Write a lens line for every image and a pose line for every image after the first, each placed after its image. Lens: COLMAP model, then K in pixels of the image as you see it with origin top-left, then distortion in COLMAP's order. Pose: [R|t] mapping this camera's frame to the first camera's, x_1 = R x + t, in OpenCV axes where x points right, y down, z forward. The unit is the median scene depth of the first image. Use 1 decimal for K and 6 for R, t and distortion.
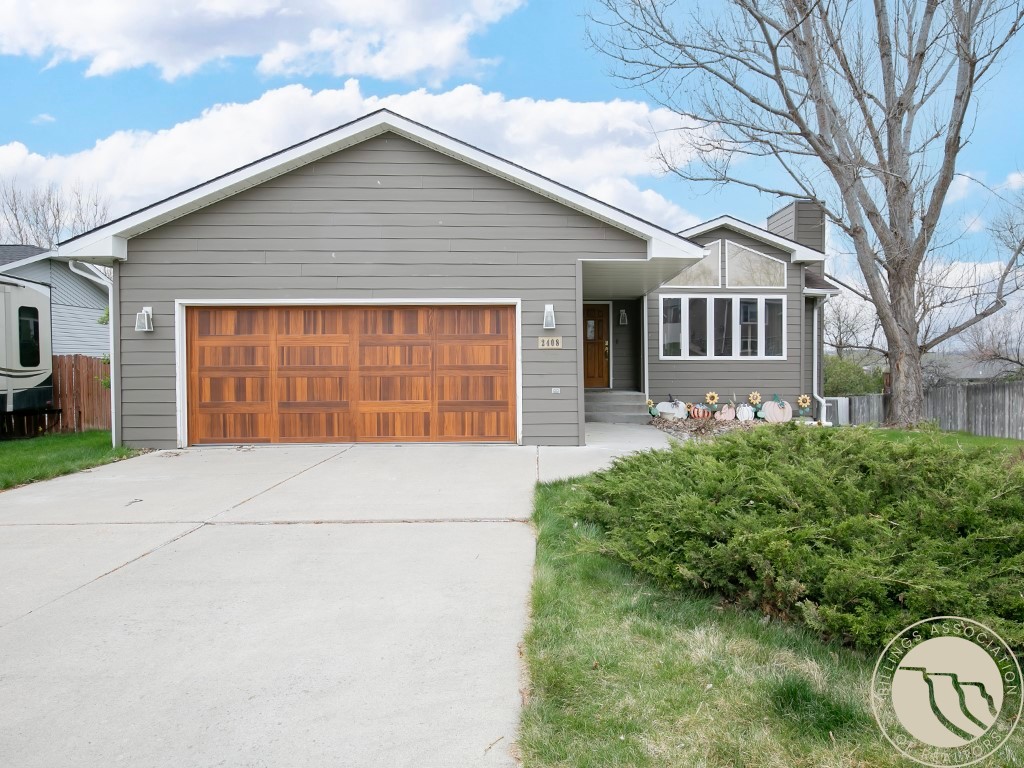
lens RADIAL K [[560.5, 0, 519.7], [0, 560.5, 380.5], [0, 0, 1]] dist [-0.024932, 0.002475]
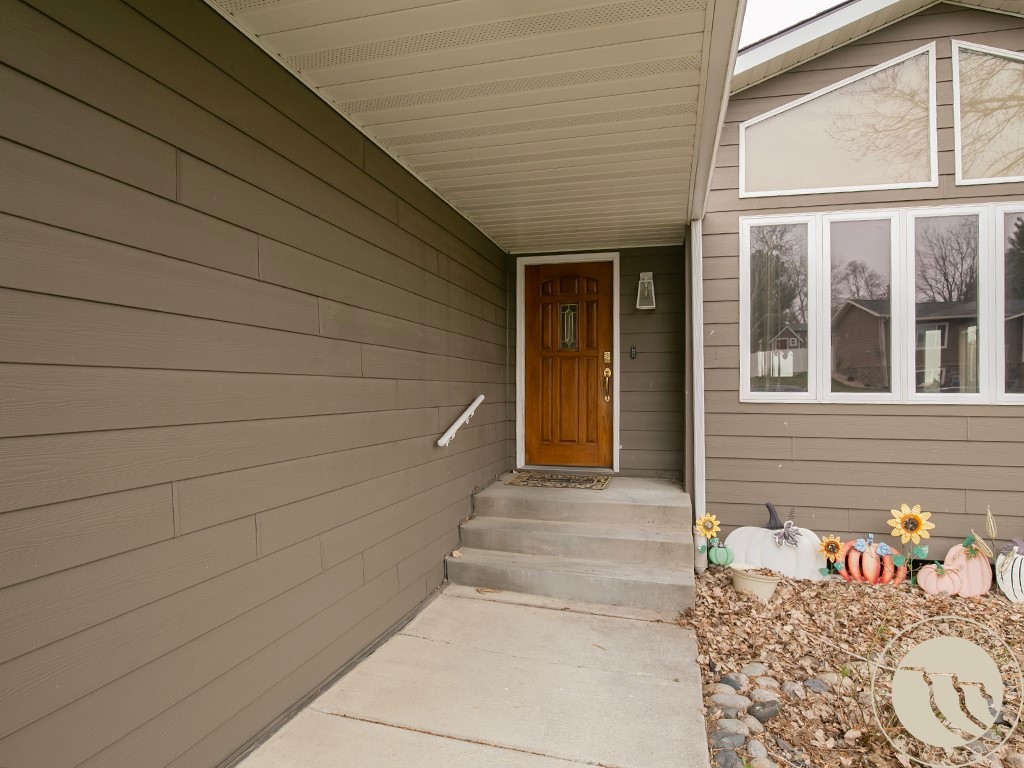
lens RADIAL K [[560.5, 0, 504.5], [0, 560.5, 389.7], [0, 0, 1]] dist [-0.024932, 0.002475]
pose [[0.968825, 0.011538, -0.247476, 0.193696], [-0.021946, 0.998985, -0.039339, -0.027771], [0.246771, 0.043543, 0.968095, 0.625179]]
